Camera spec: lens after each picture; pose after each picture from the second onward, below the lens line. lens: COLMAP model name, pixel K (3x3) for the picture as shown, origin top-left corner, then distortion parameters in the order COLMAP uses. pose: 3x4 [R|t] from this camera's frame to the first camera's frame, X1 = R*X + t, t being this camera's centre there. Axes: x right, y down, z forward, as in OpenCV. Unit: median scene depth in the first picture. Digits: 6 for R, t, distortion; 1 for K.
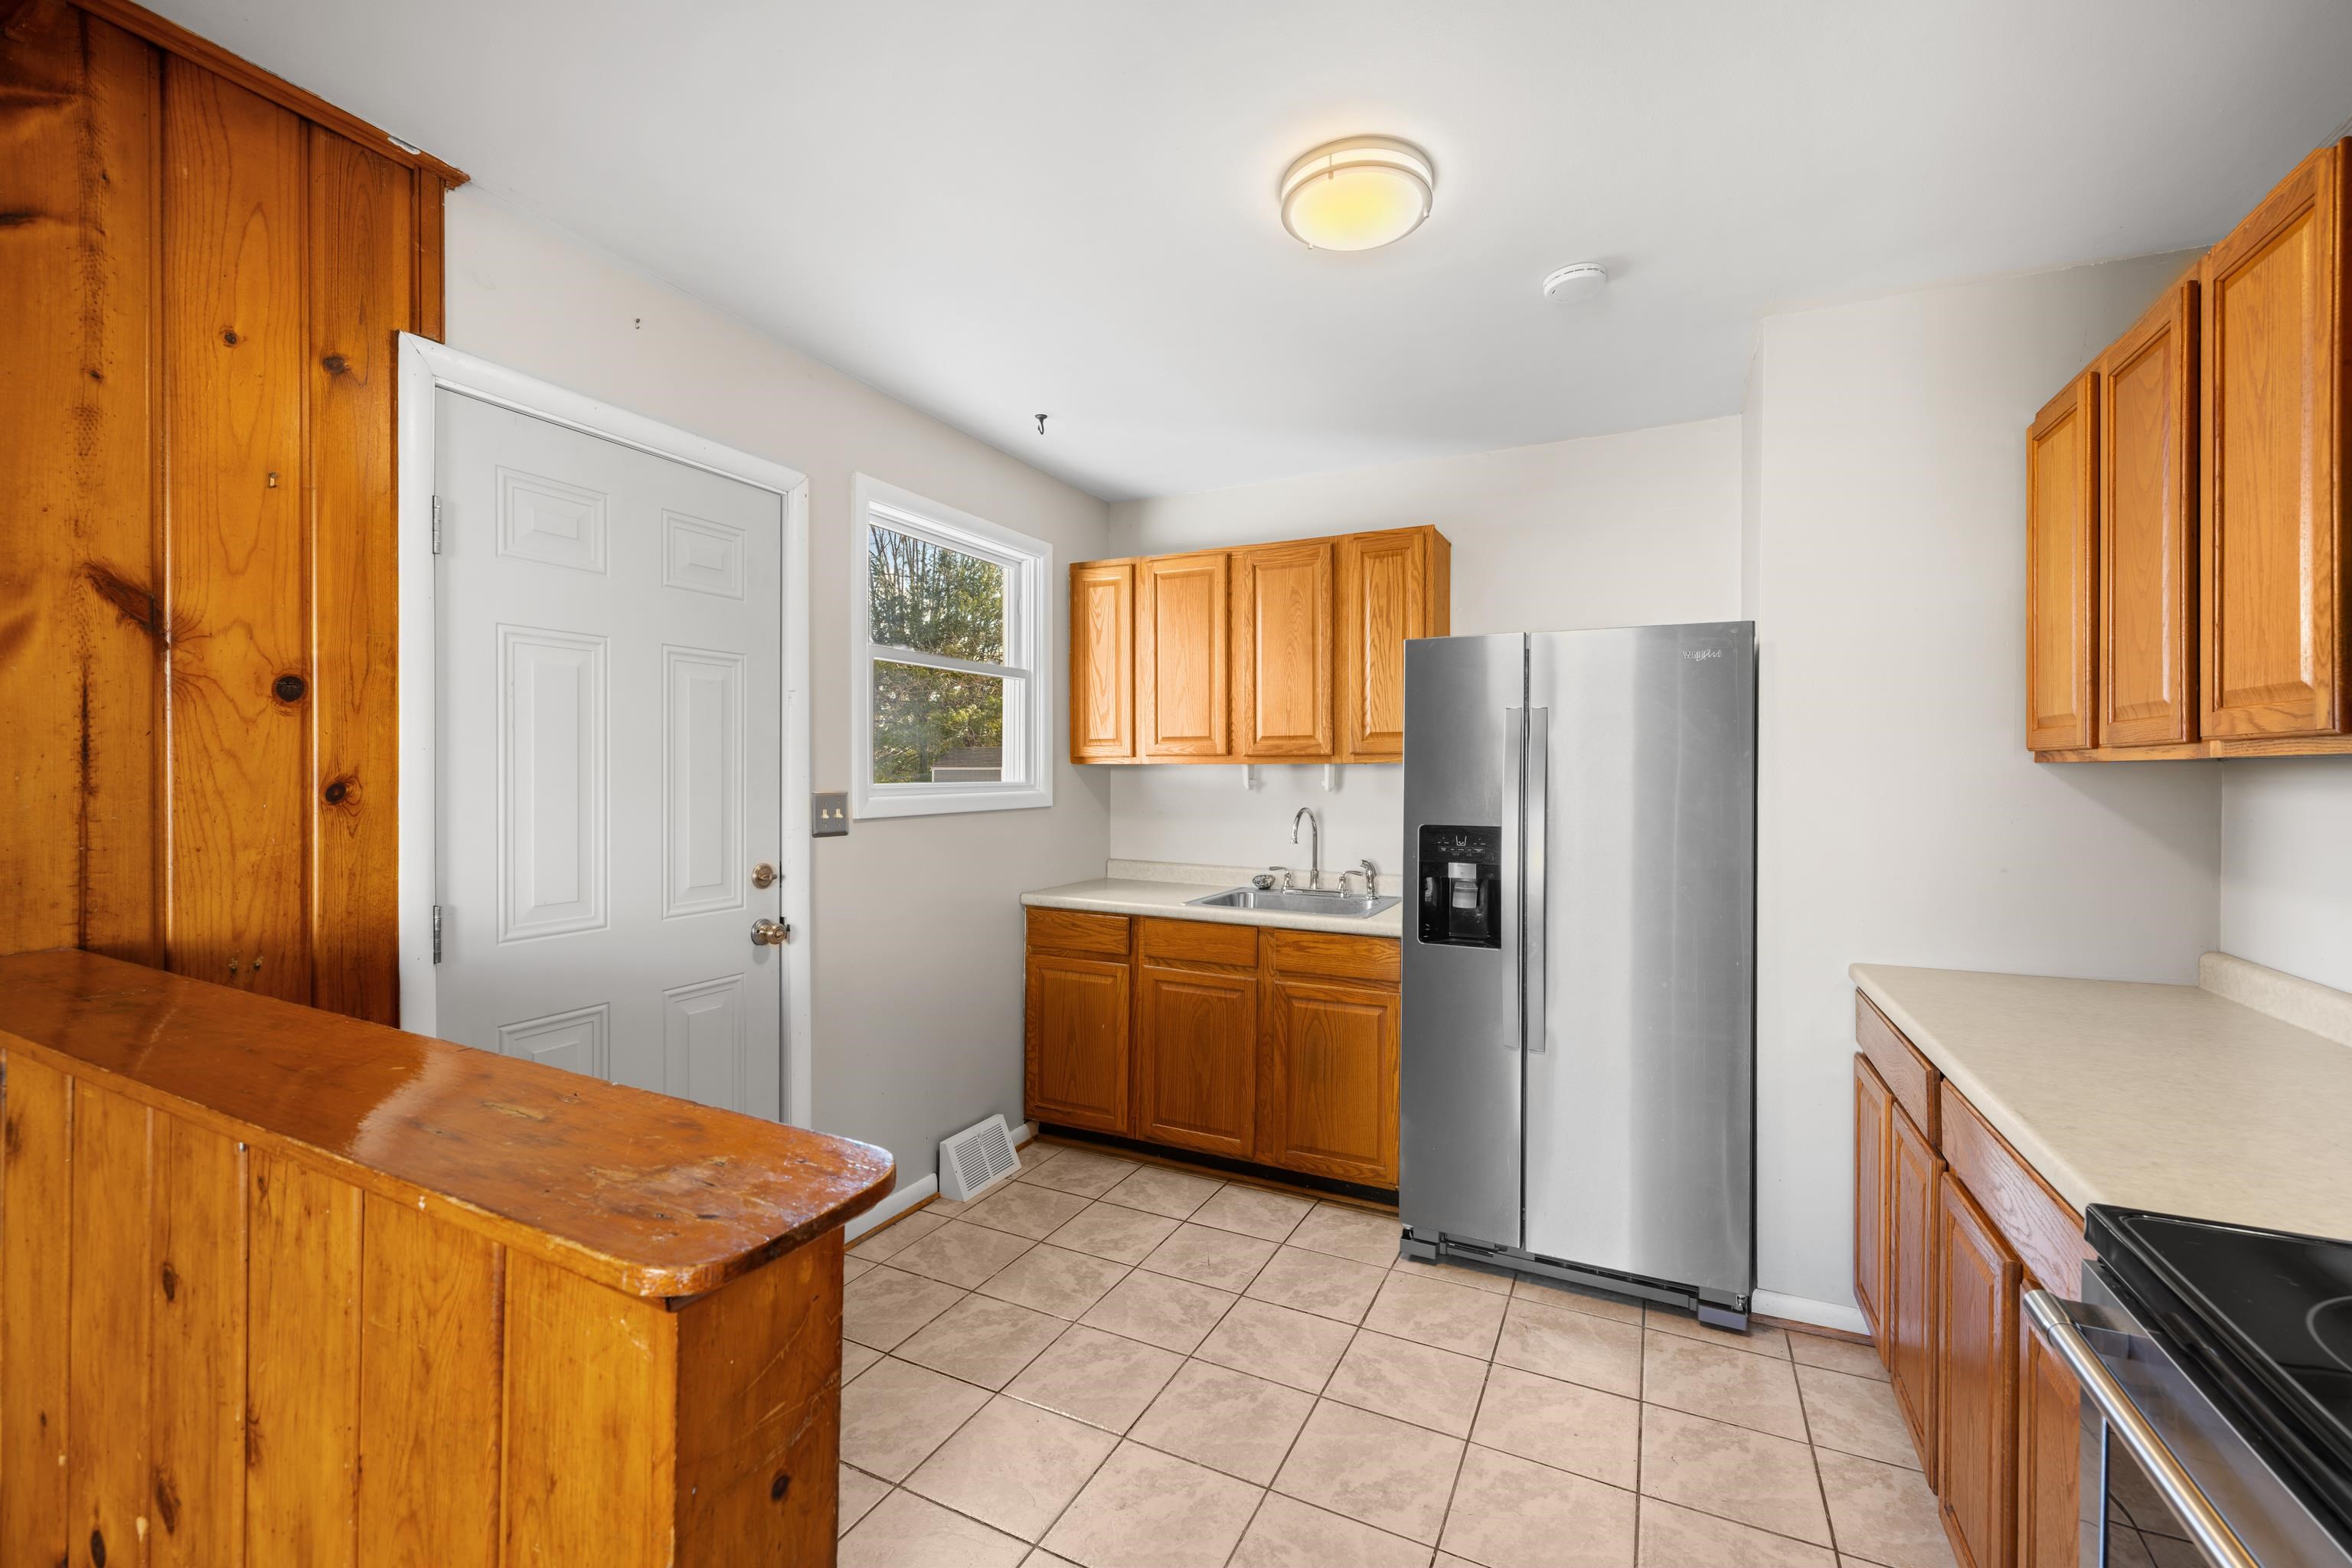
lens RADIAL K [[988.7, 0, 1158.2], [0, 988.7, 777.0], [0, 0, 1]] dist [-0.004048, 0.002455]
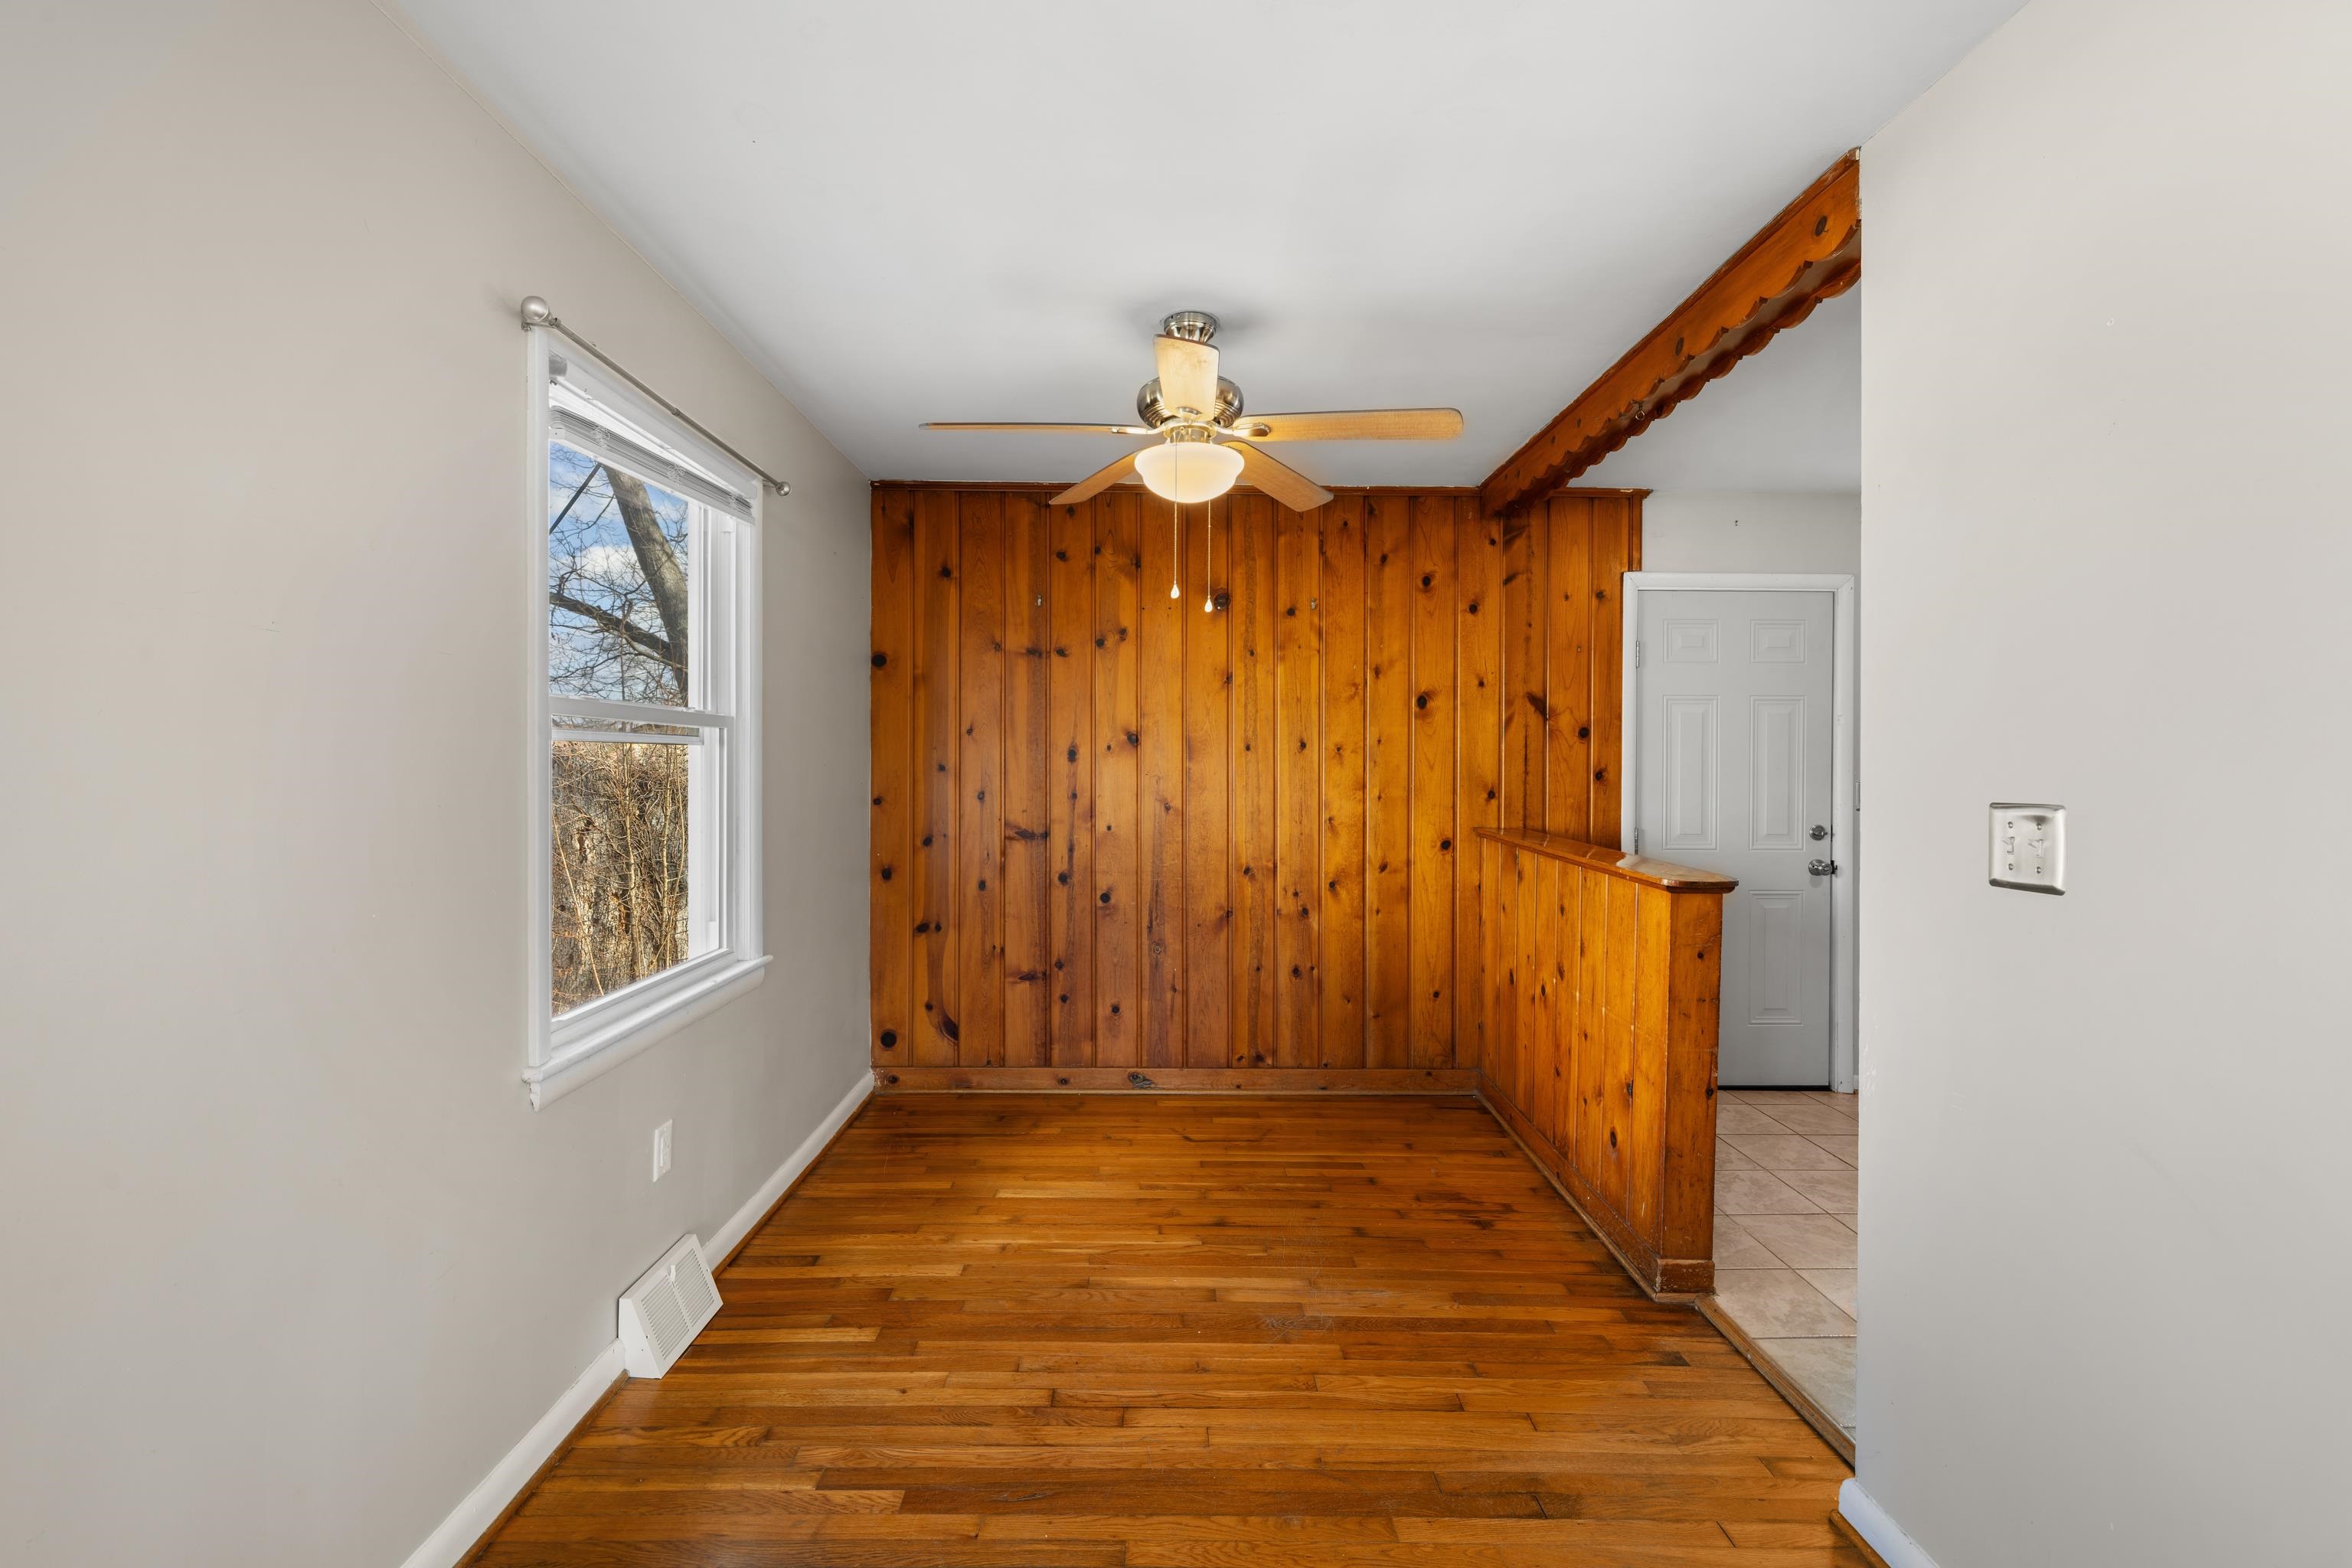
lens RADIAL K [[988.7, 0, 1184.4], [0, 988.7, 765.6], [0, 0, 1]] dist [-0.004048, 0.002455]
pose [[0.468336, 0.003514, -0.883544, 0.539849], [-0.008134, 0.999967, -0.000335, 0.000701], [0.883513, 0.007344, 0.468349, -0.671898]]
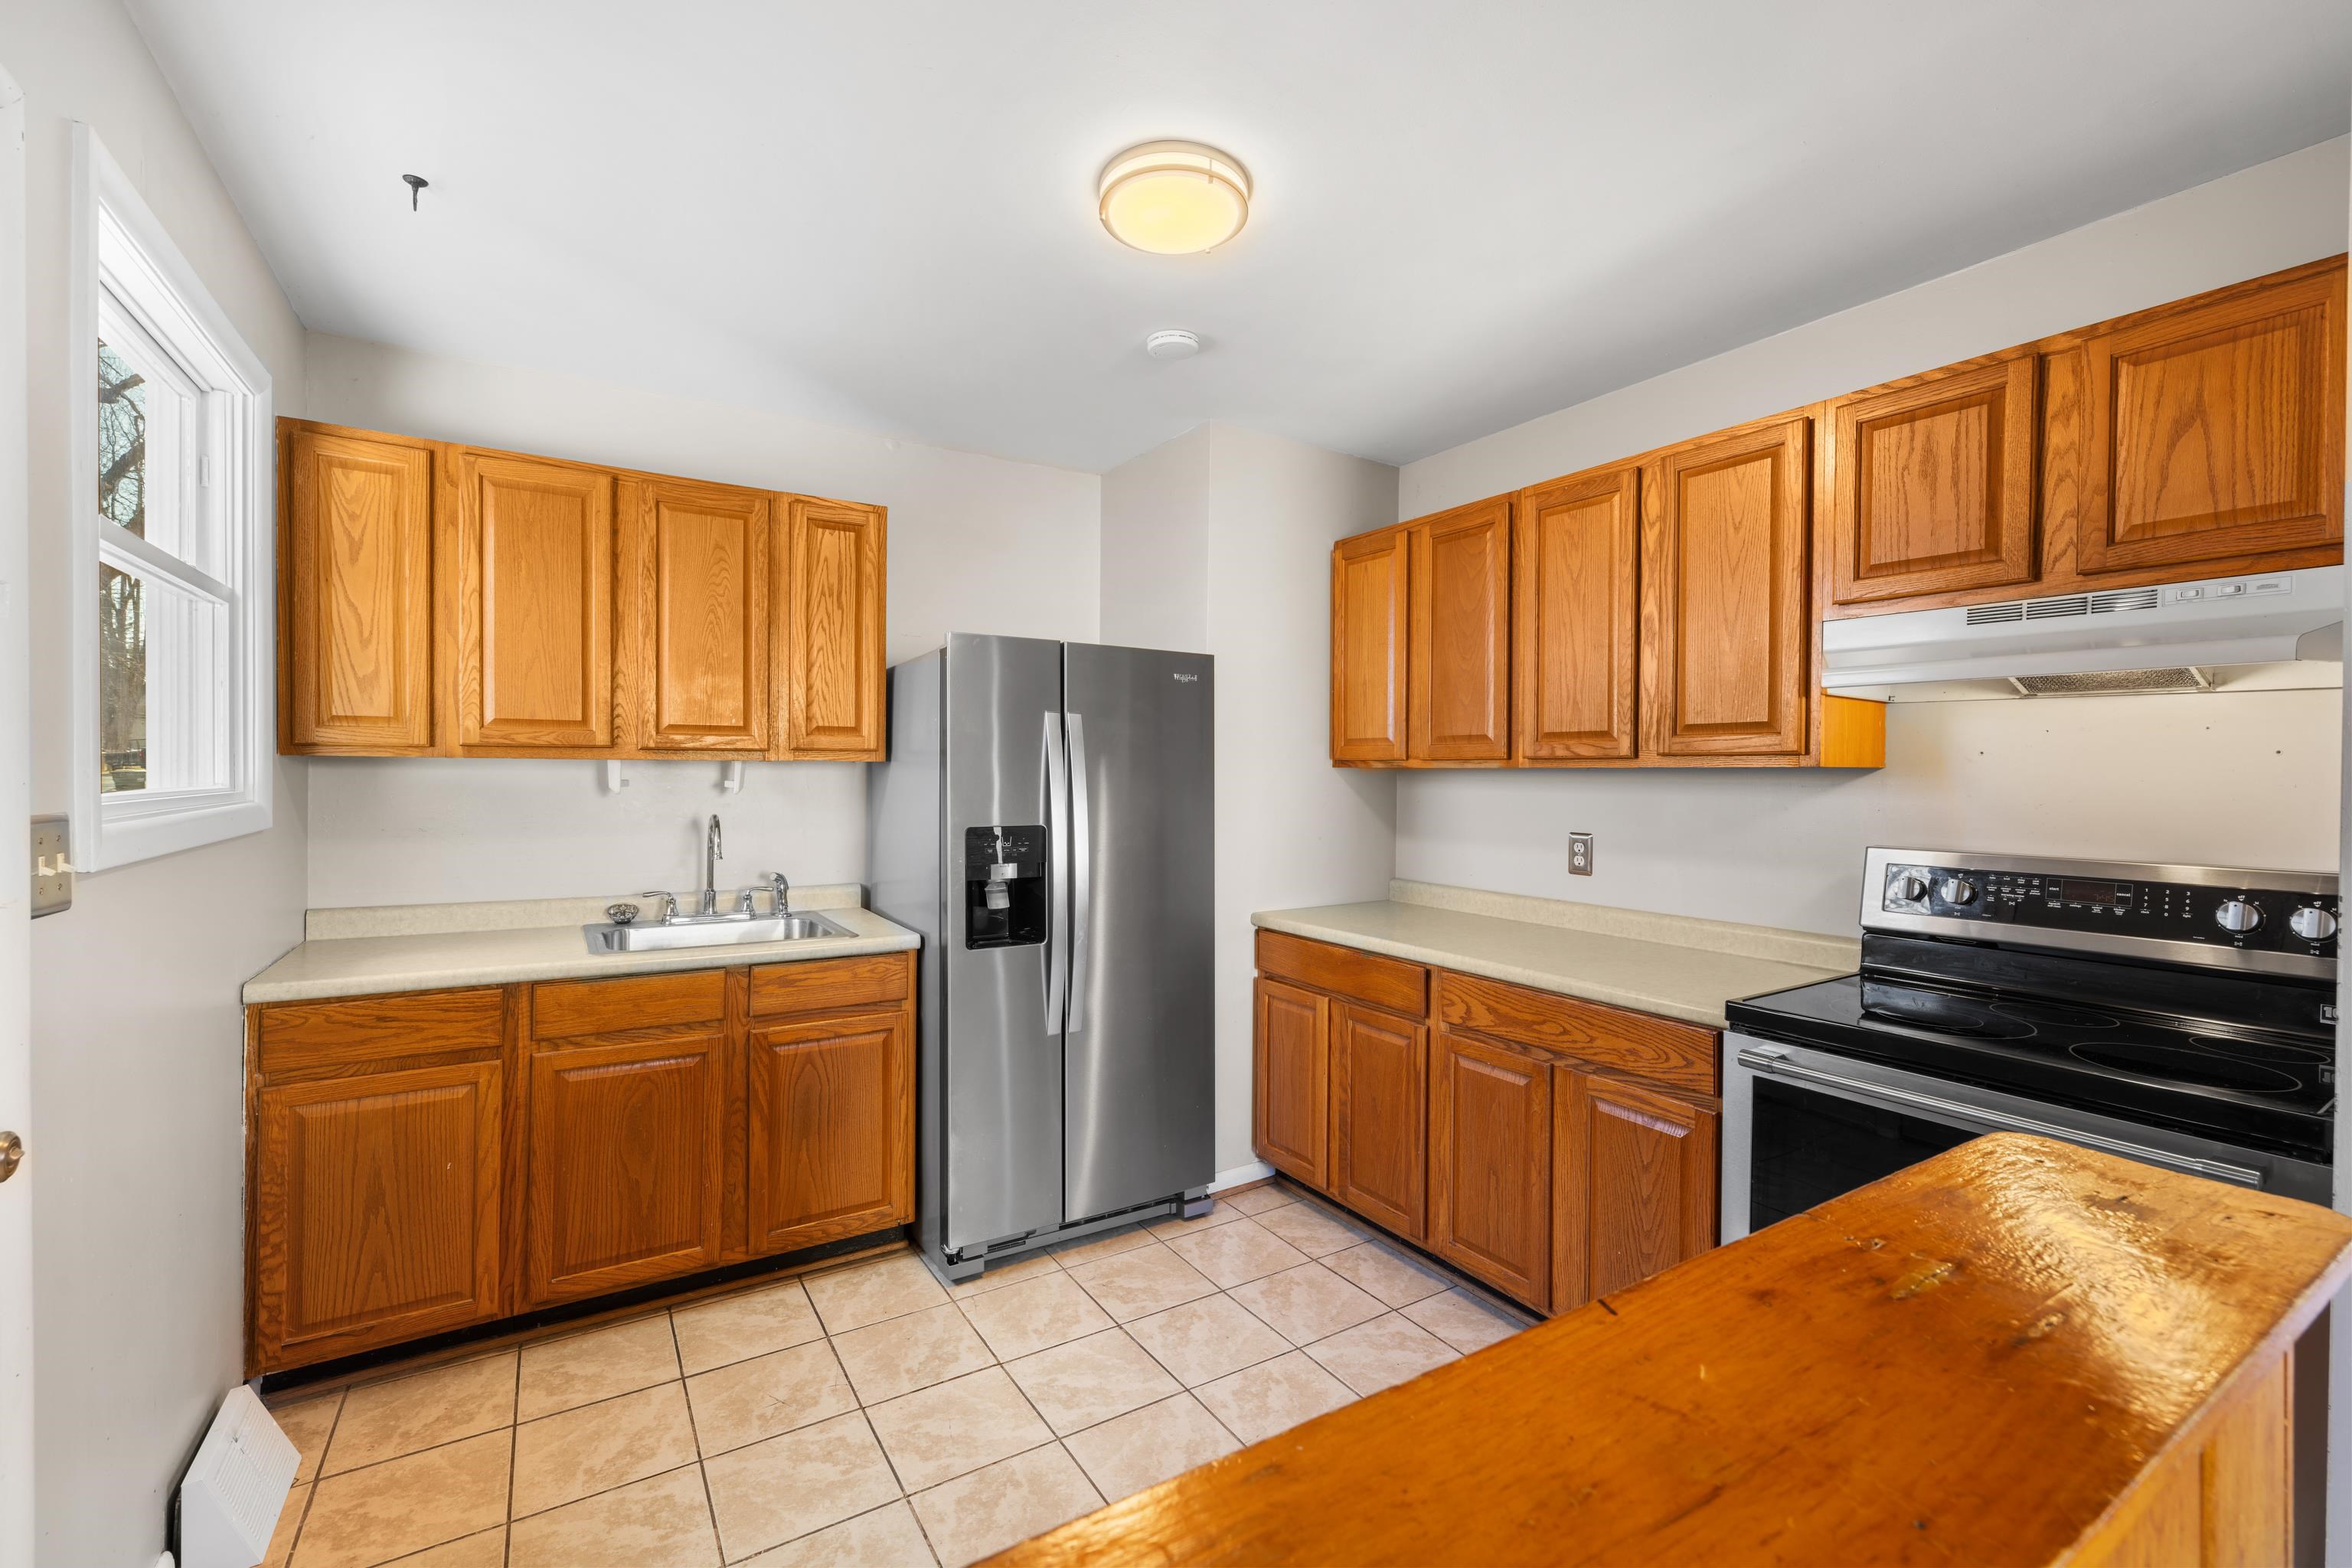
lens RADIAL K [[988.7, 0, 1194.2], [0, 988.7, 777.1], [0, 0, 1]] dist [-0.004048, 0.002455]
pose [[0.511728, -0.003872, 0.859139, -0.495240], [-0.001476, 0.999984, 0.005386, -0.006366], [-0.859146, -0.004024, 0.511714, 0.354808]]
